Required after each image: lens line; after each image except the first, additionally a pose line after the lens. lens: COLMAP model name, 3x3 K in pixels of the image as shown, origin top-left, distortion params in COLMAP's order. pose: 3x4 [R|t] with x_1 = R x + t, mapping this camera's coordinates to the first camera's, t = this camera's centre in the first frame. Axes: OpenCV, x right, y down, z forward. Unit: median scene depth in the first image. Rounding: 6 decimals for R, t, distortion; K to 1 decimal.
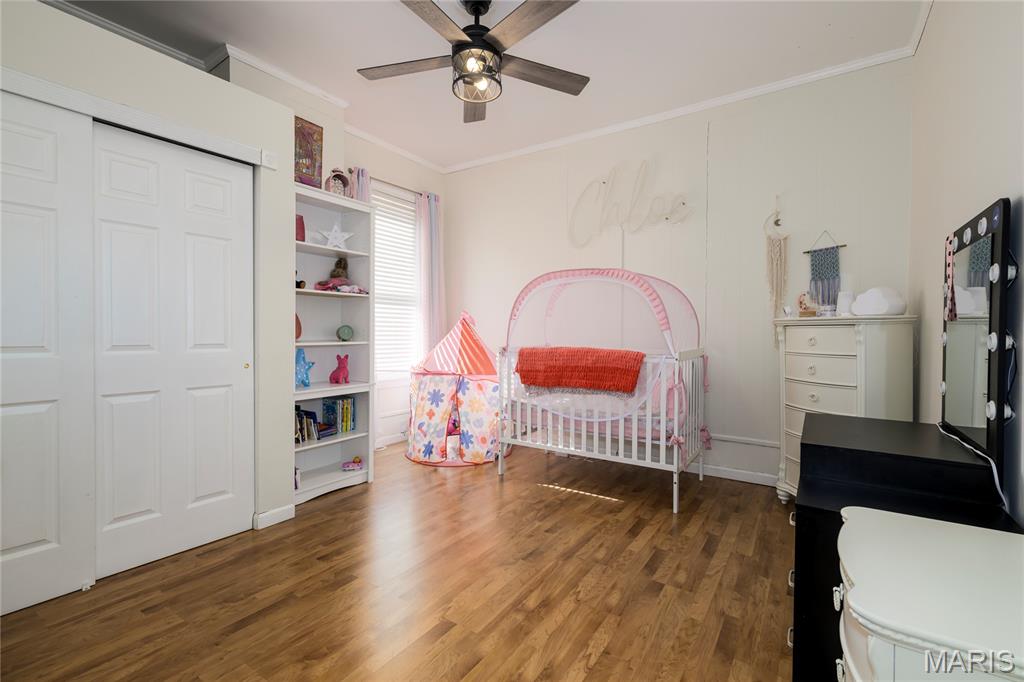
lens RADIAL K [[459.8, 0, 517.8], [0, 459.8, 337.1], [0, 0, 1]] dist [0.000523, 0.000213]
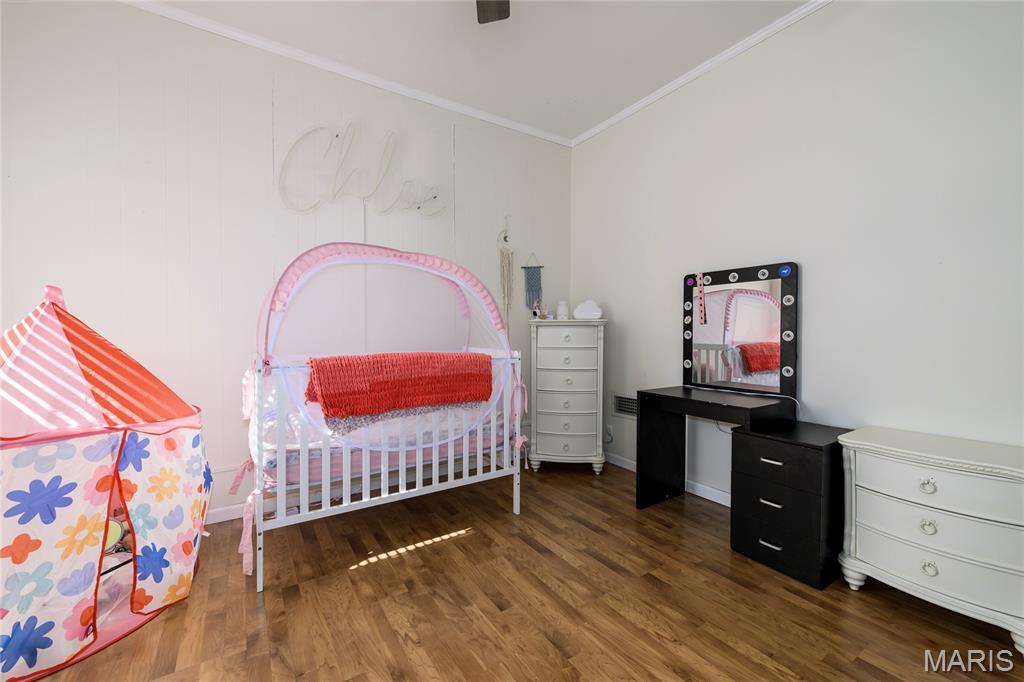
lens RADIAL K [[411.1, 0, 516.1], [0, 411.1, 337.3], [0, 0, 1]] dist [0.000050, -0.000176]
pose [[0.384545, -0.015475, 0.922976, -0.423928], [0.016483, 0.999815, 0.009896, -0.005814], [-0.922959, 0.011408, 0.384729, 0.600052]]
